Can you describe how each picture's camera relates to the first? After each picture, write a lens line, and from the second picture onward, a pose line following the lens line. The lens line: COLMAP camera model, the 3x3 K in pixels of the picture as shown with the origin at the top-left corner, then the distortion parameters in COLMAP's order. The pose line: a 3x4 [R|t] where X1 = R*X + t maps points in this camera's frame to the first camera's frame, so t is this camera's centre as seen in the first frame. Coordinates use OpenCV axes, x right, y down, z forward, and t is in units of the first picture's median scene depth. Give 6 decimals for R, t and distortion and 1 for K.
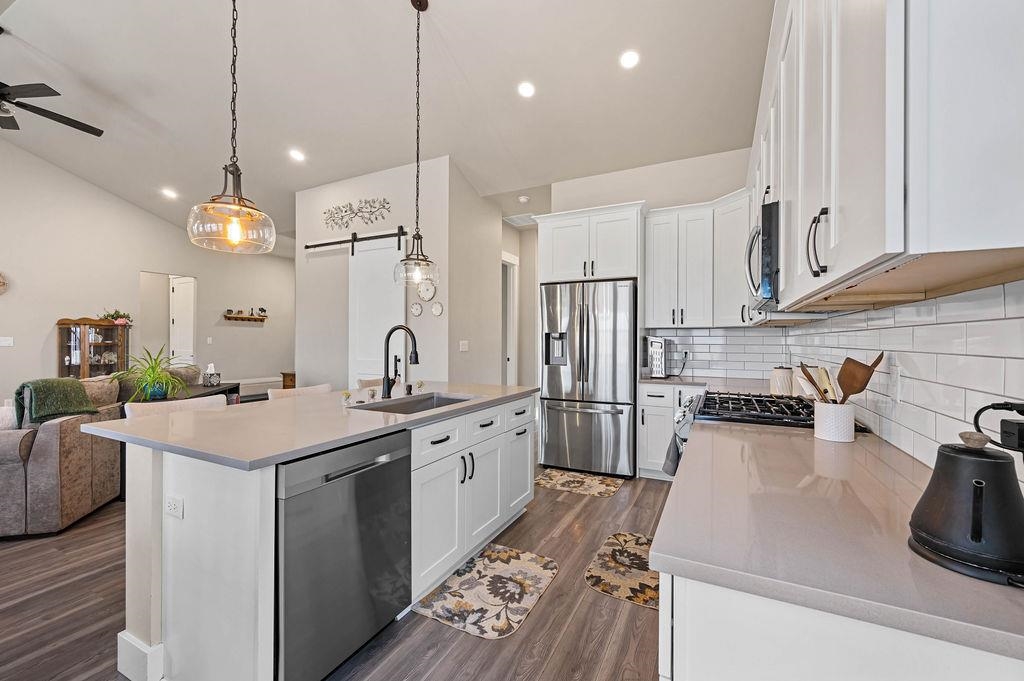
lens RADIAL K [[409.4, 0, 522.6], [0, 409.4, 339.2], [0, 0, 1]] dist [-0.004132, 0.001118]
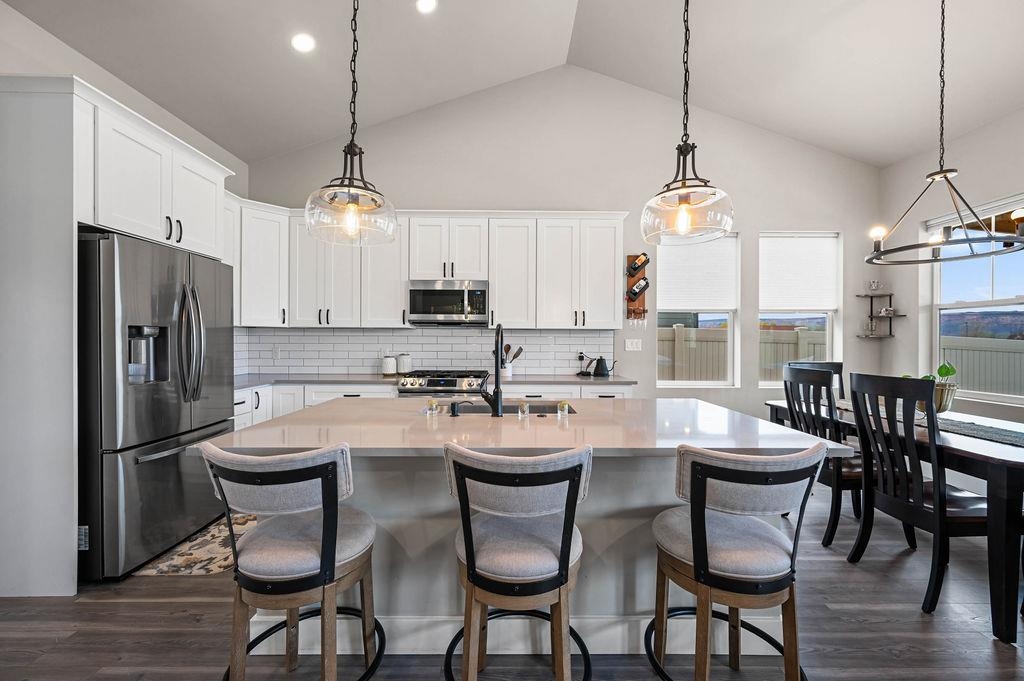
lens RADIAL K [[409.4, 0, 504.9], [0, 409.4, 341.1], [0, 0, 1]] dist [-0.004132, 0.001118]
pose [[-0.444120, -0.009411, 0.895918, -0.497945], [-0.009456, 0.999938, 0.005816, -0.002846], [-0.895917, -0.005889, -0.444182, 0.623921]]
